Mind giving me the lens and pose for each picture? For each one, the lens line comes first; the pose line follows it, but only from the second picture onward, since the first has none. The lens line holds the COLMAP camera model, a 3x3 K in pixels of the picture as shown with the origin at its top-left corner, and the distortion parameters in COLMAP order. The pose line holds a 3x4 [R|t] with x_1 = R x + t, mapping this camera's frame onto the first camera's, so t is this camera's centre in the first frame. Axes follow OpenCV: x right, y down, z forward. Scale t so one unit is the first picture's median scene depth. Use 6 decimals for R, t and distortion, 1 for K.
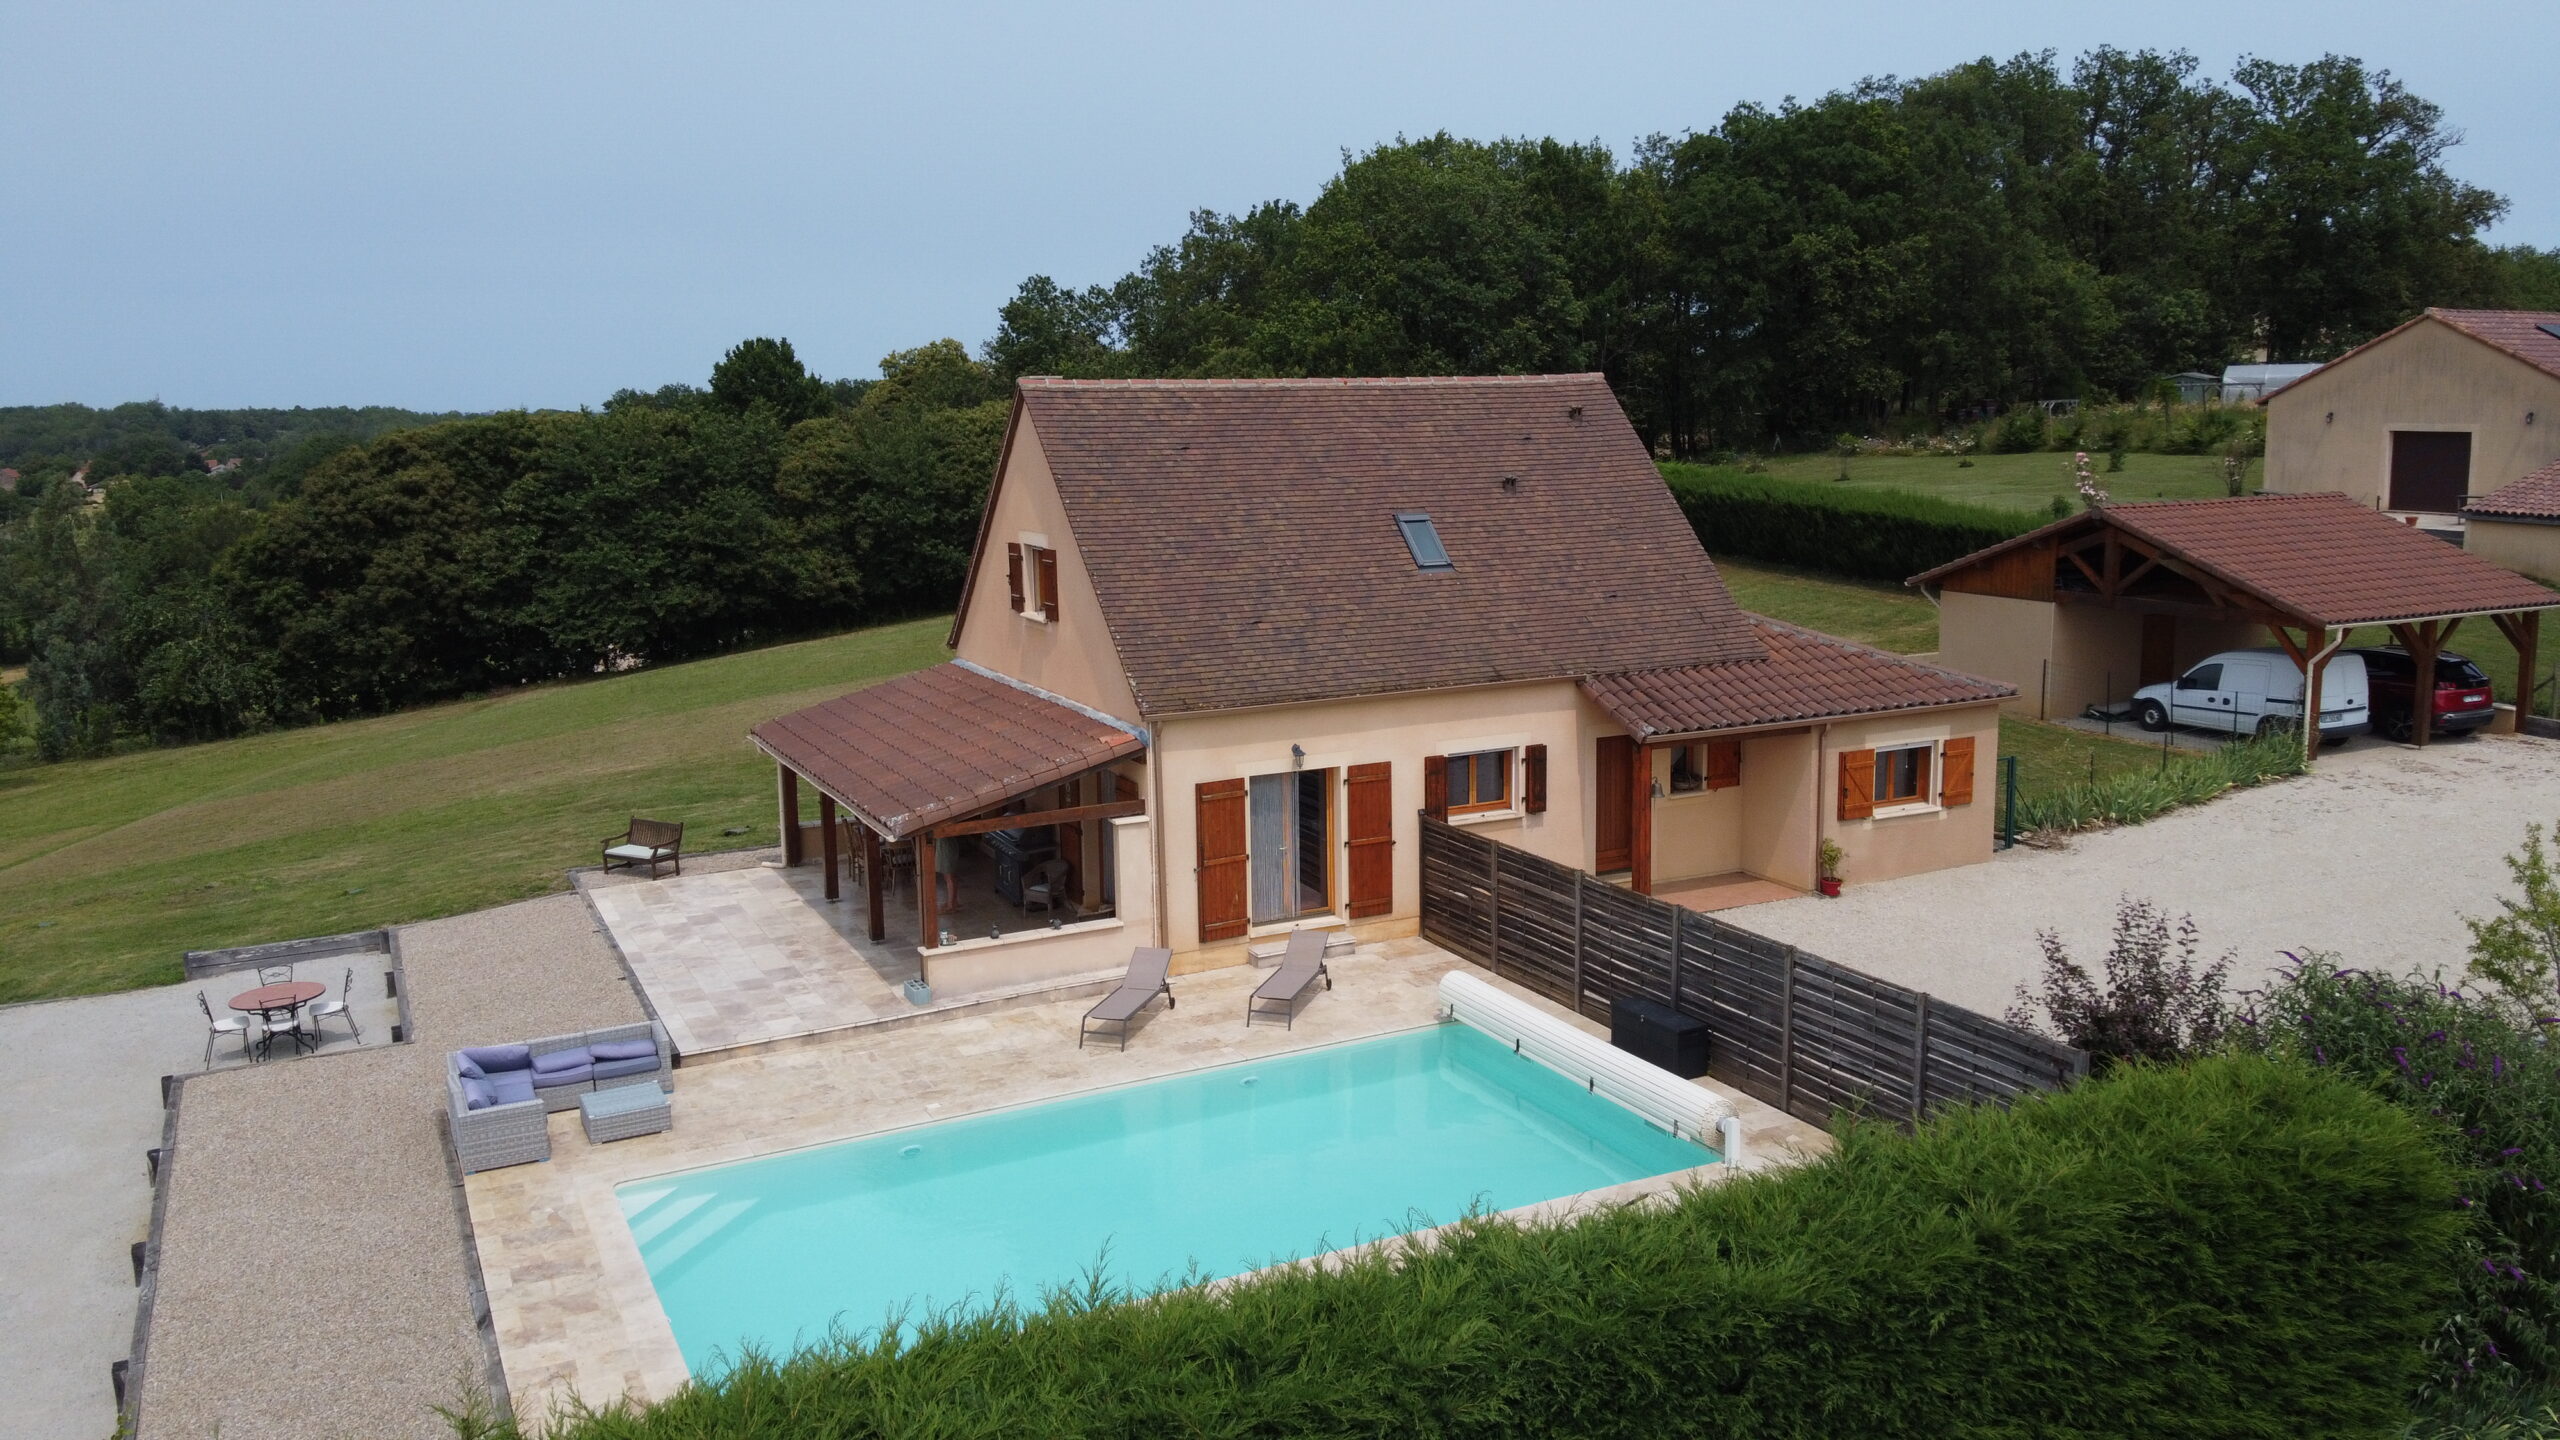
lens RADIAL K [[1900.4, 0, 1291.5], [0, 1900.4, 716.6], [0, 0, 1]] dist [0.171629, -0.337719]
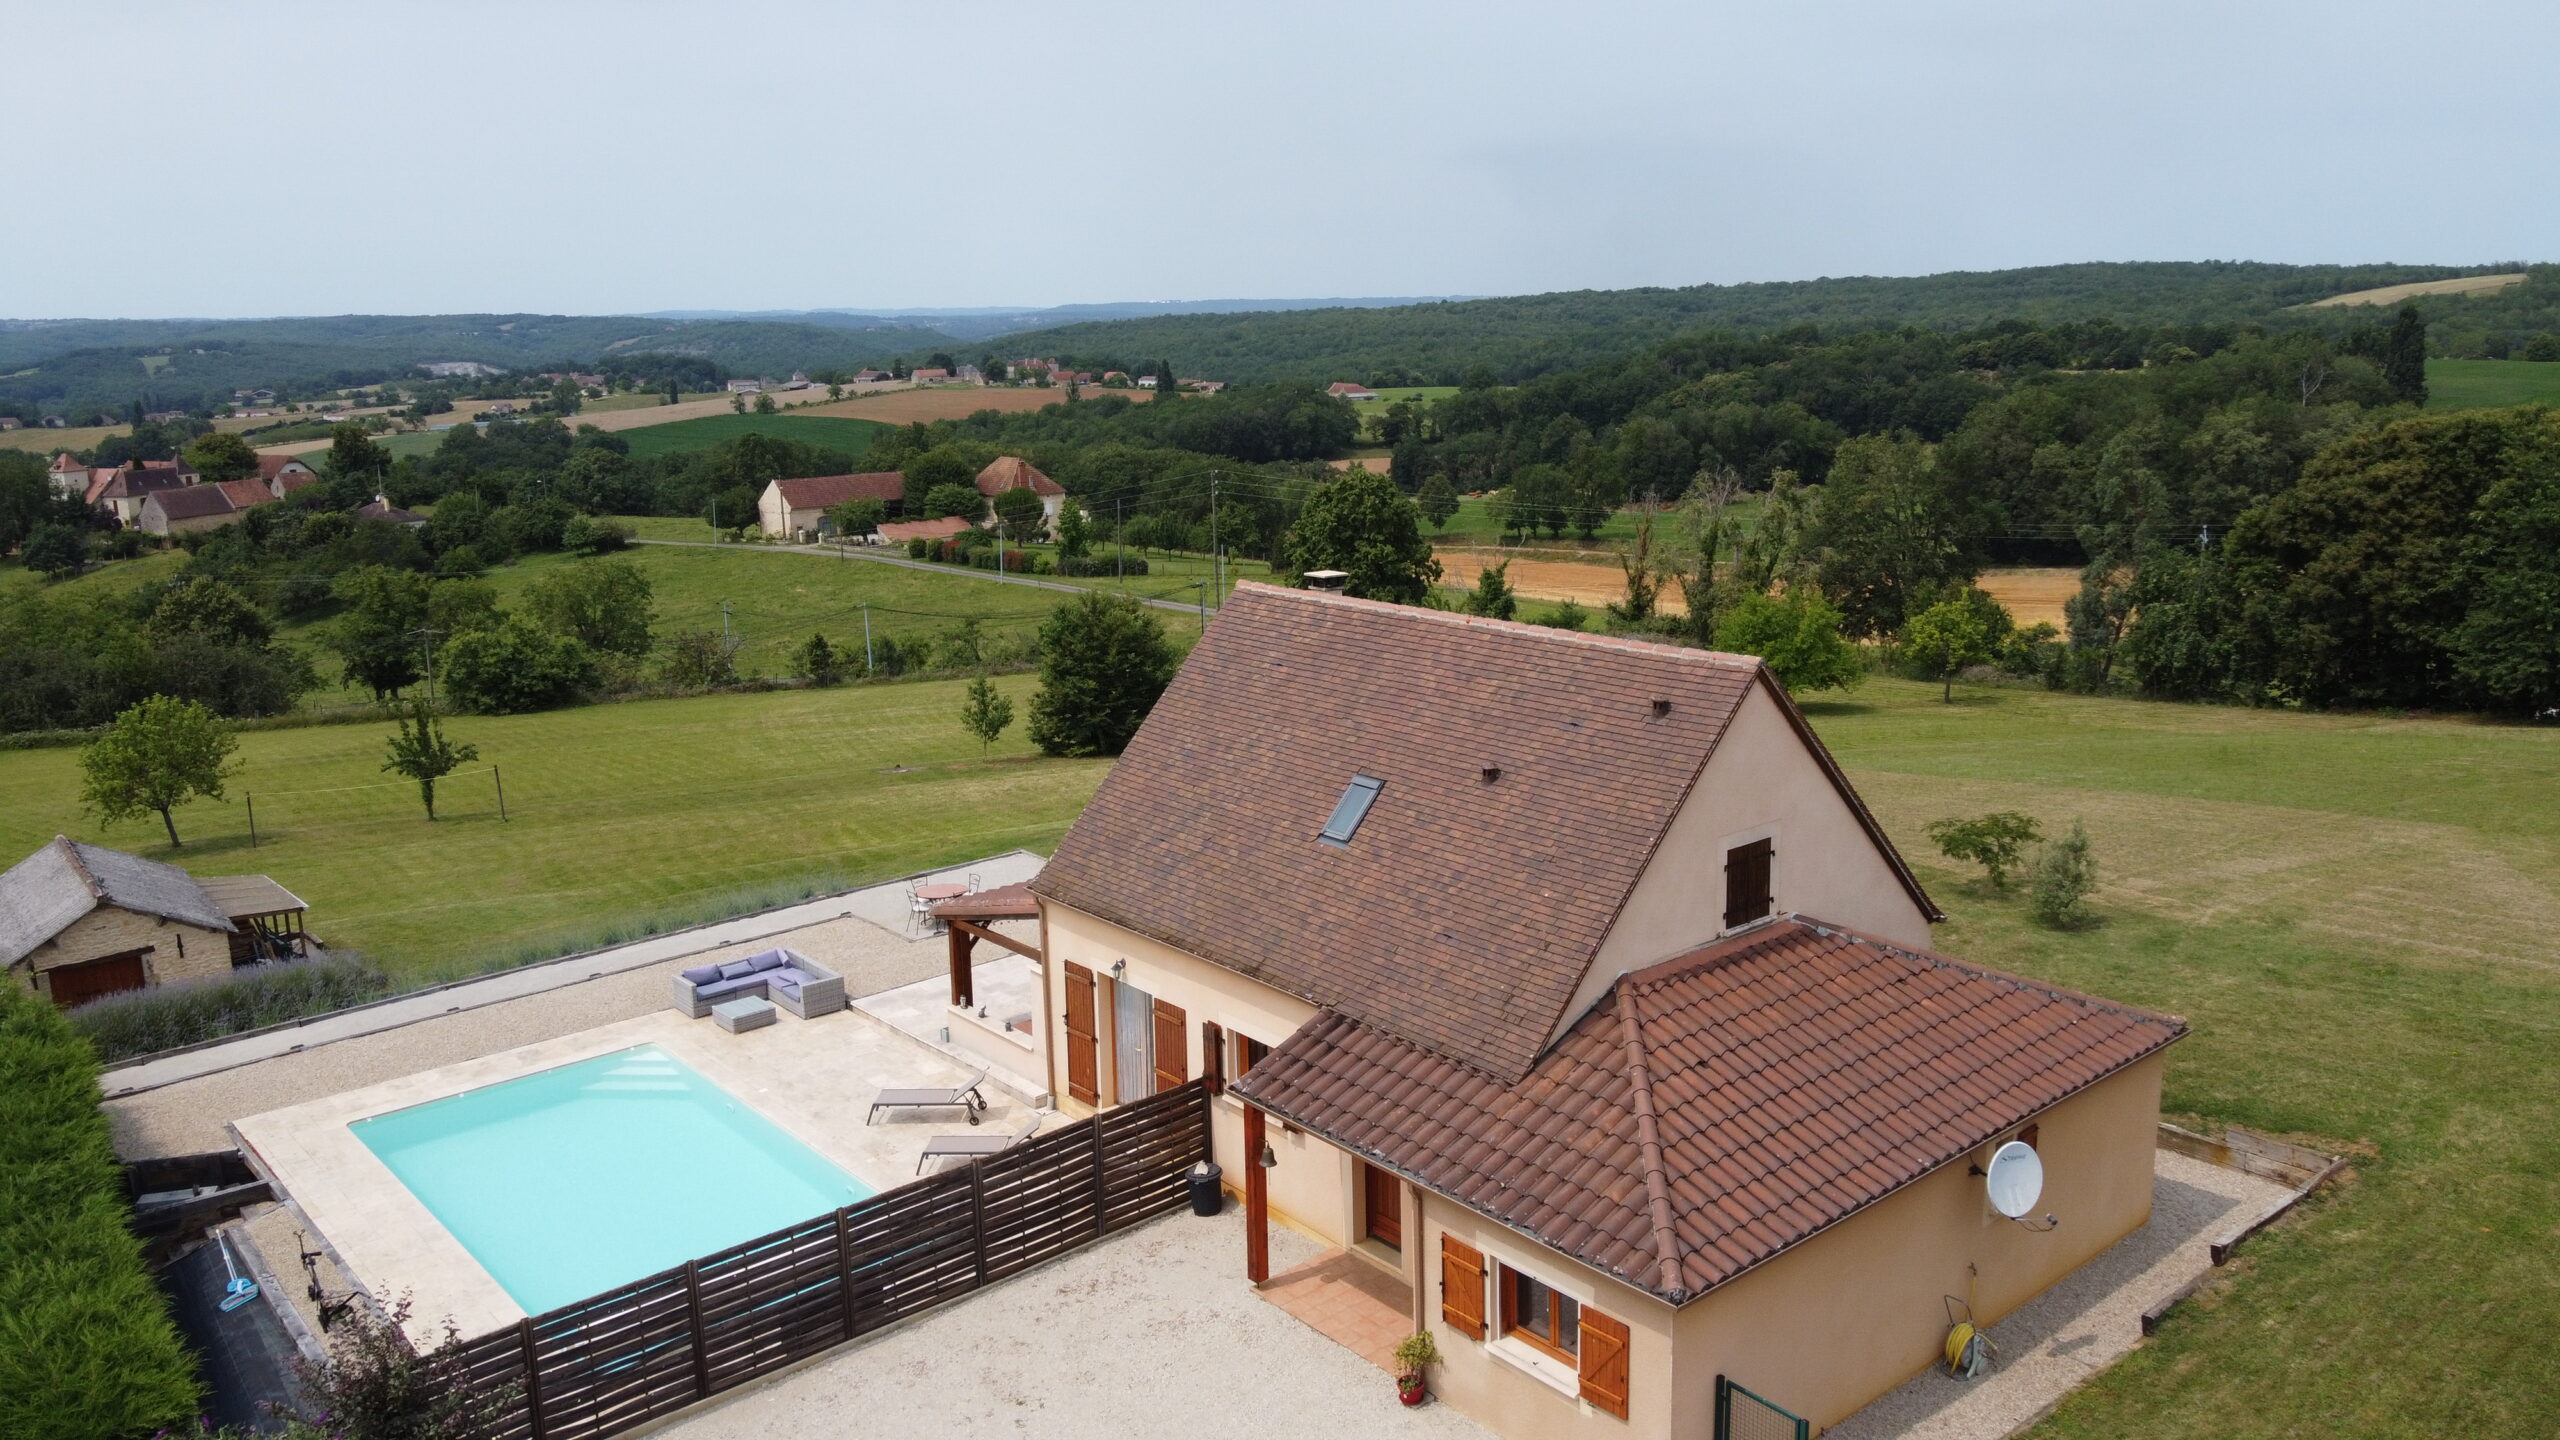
lens RADIAL K [[1904.5, 0, 1290.1], [0, 1904.5, 719.6], [0, 0, 1]] dist [0.138249, -0.254351]
pose [[0.242203, 0.220480, -0.944842, 0.330870], [-0.143653, 0.971253, 0.189818, -0.109400], [0.959532, 0.089755, 0.266913, 0.256293]]
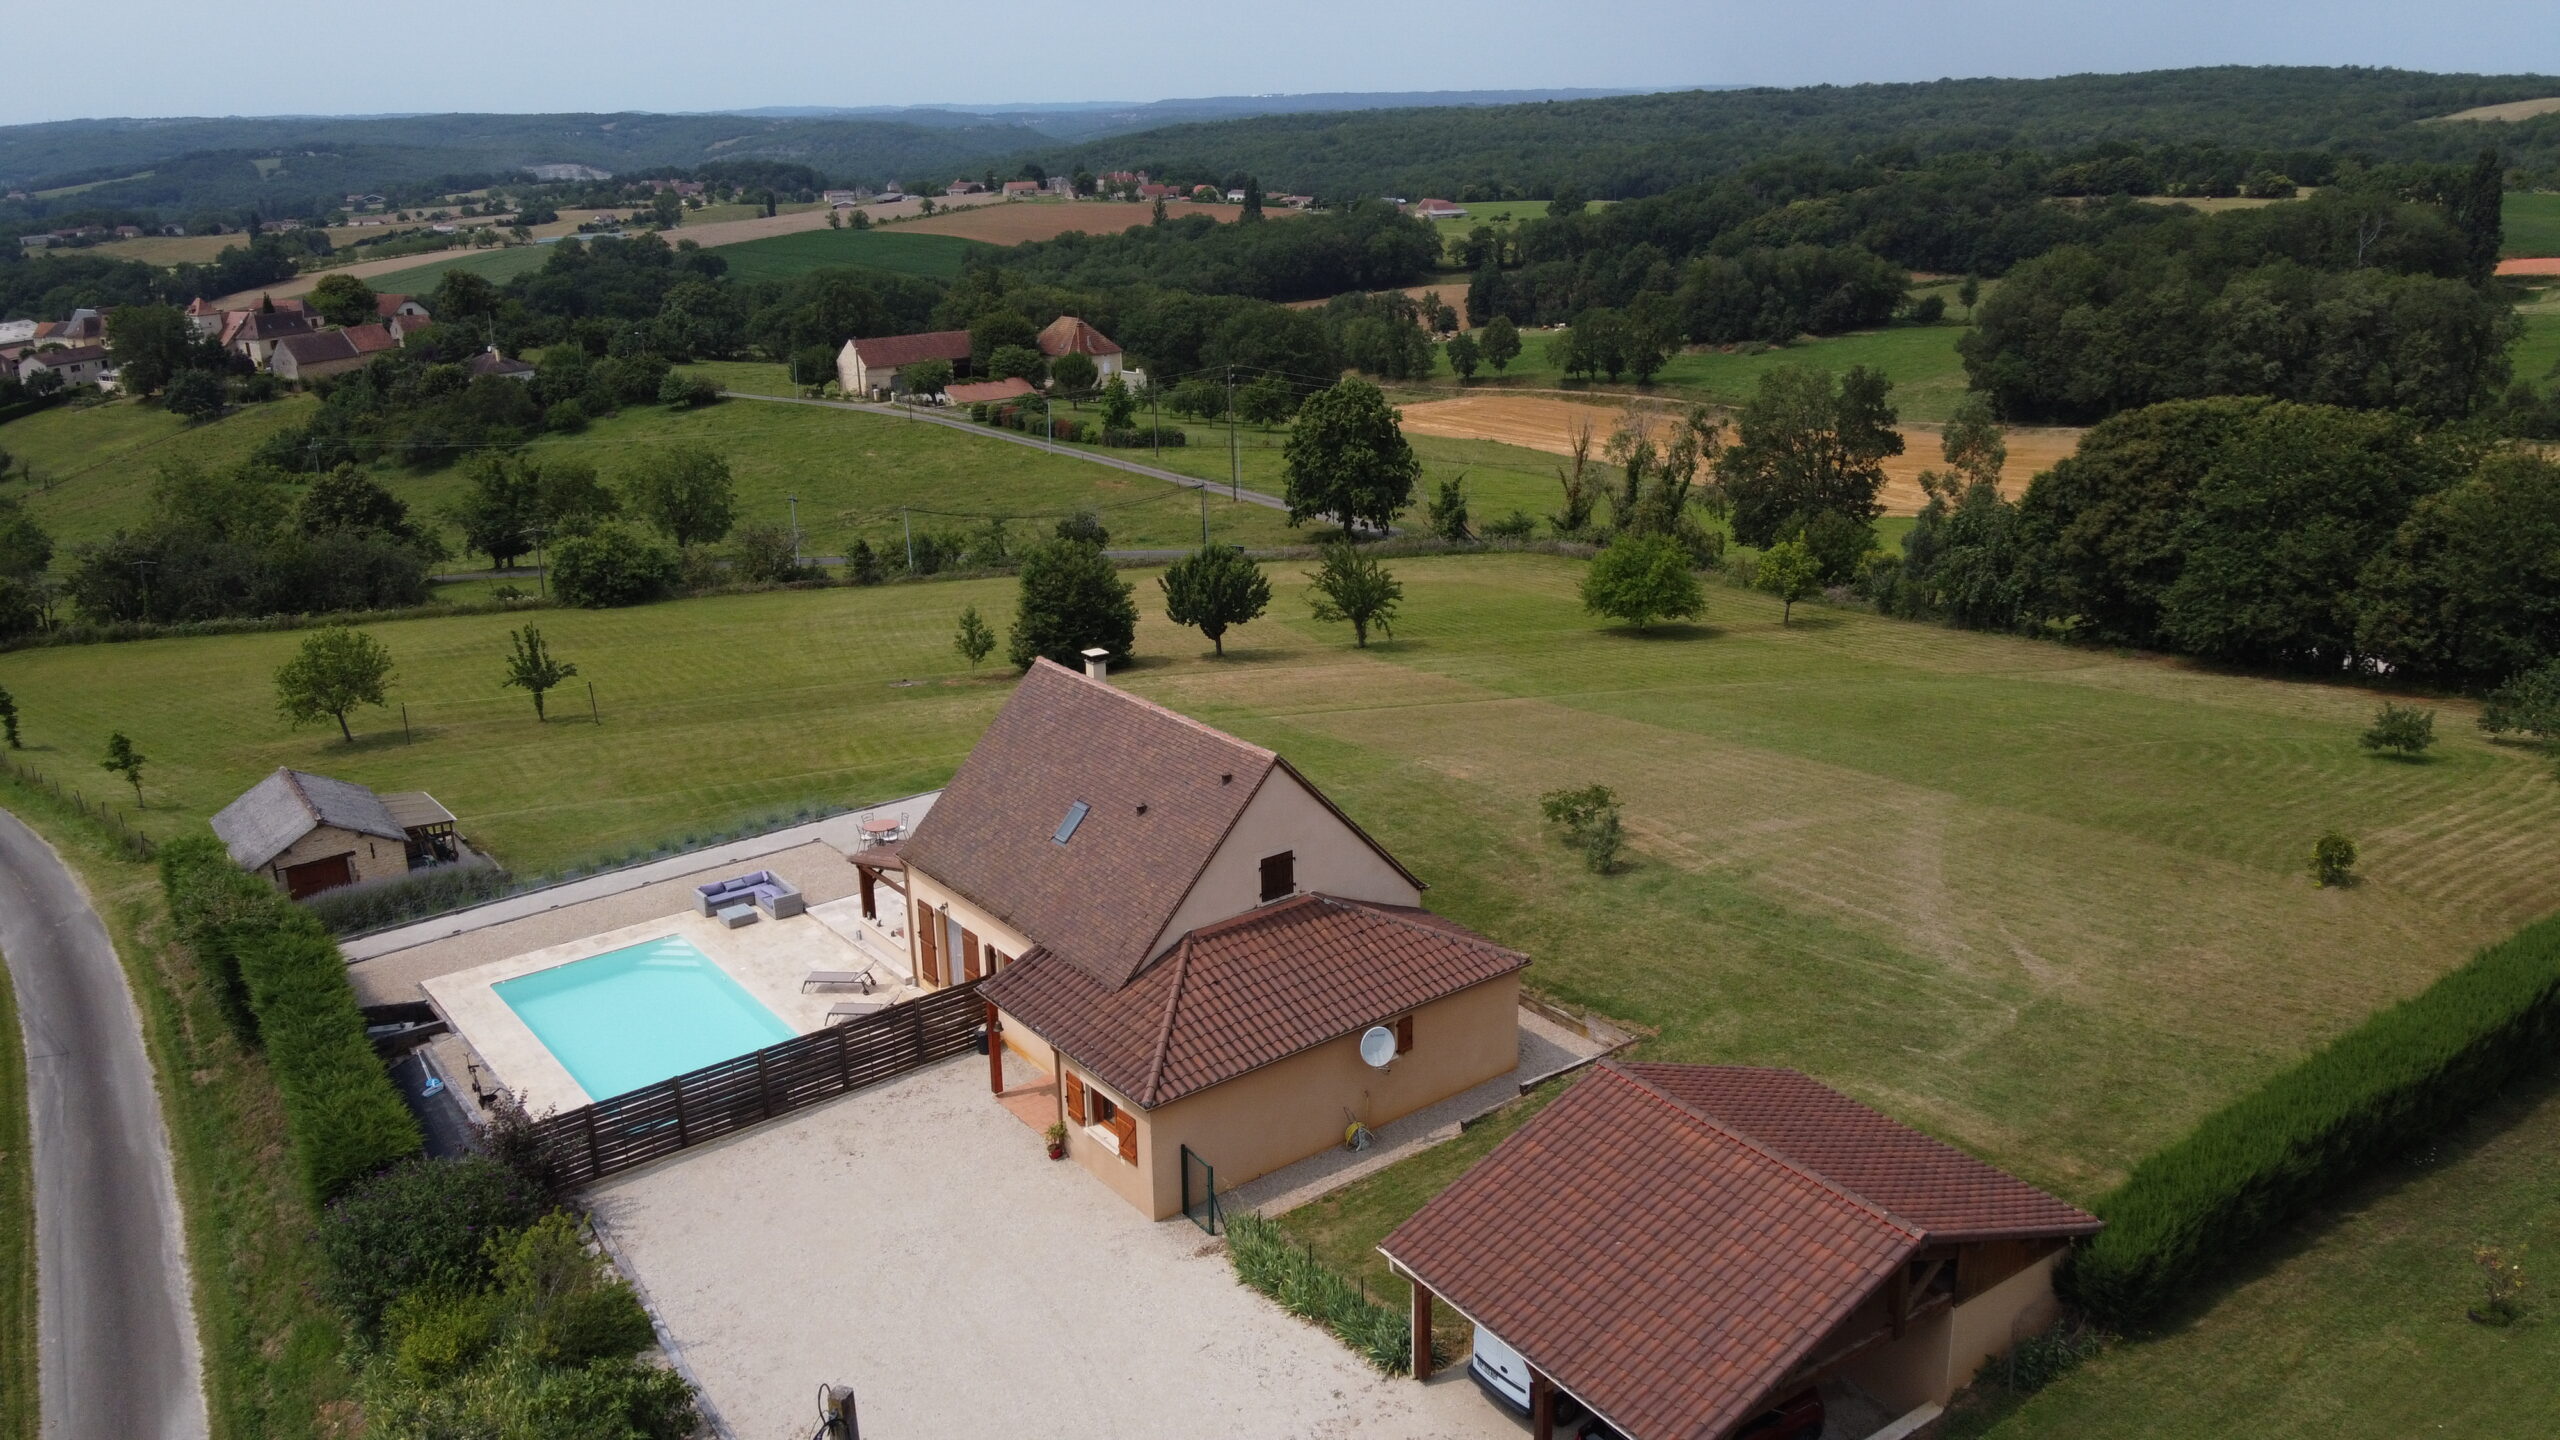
lens RADIAL K [[1900.4, 0, 1291.5], [0, 1900.4, 716.6], [0, 0, 1]] dist [0.171629, -0.337719]
pose [[0.190855, 0.314891, -0.929741, 0.548391], [-0.144813, 0.945820, 0.290610, -0.234934], [0.970878, 0.079174, 0.226114, 0.290200]]
